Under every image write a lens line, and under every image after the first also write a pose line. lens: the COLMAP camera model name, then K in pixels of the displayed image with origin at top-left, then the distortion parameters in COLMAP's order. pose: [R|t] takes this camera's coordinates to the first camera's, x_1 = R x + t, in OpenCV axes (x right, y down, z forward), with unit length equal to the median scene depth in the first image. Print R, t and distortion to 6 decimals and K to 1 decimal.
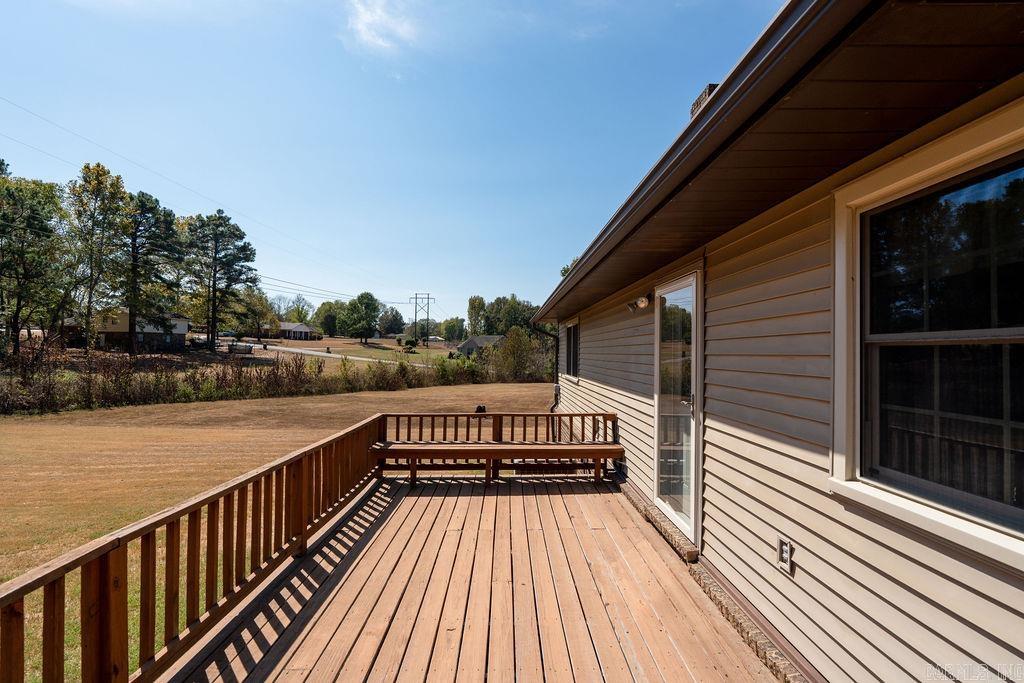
lens RADIAL K [[458.5, 0, 510.5], [0, 458.5, 342.5], [0, 0, 1]] dist [-0.001929, 0.000714]
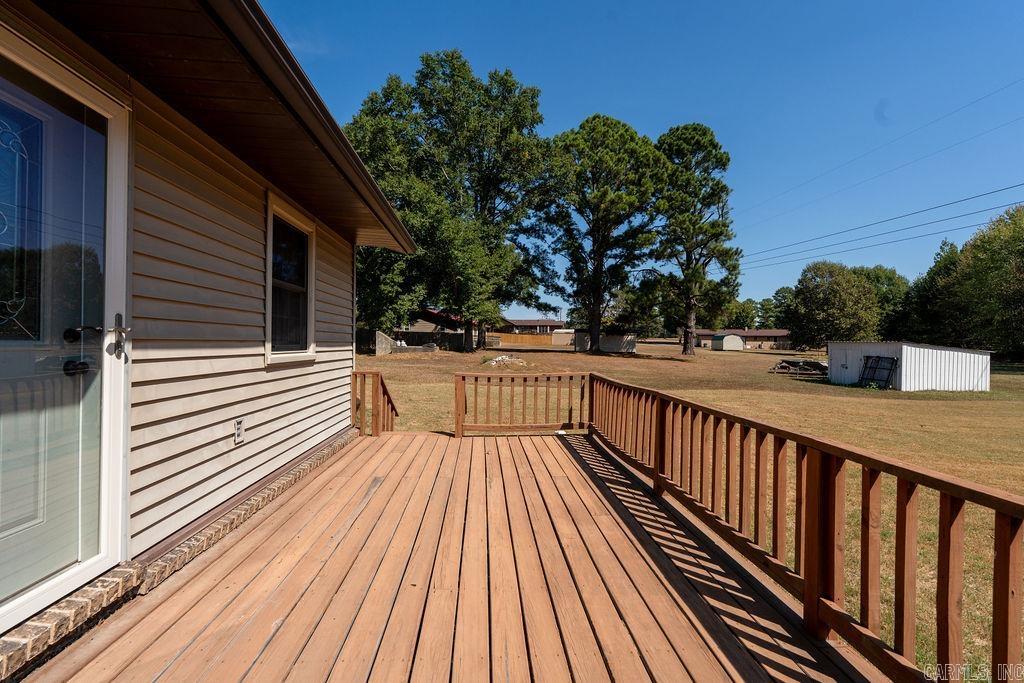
lens RADIAL K [[458.5, 0, 510.5], [0, 458.5, 342.5], [0, 0, 1]] dist [-0.001929, 0.000714]
pose [[-0.997817, -0.029350, -0.059159, -0.072837], [-0.028417, 0.999459, -0.016541, 0.172673], [0.059612, -0.014824, -0.998112, 1.833167]]
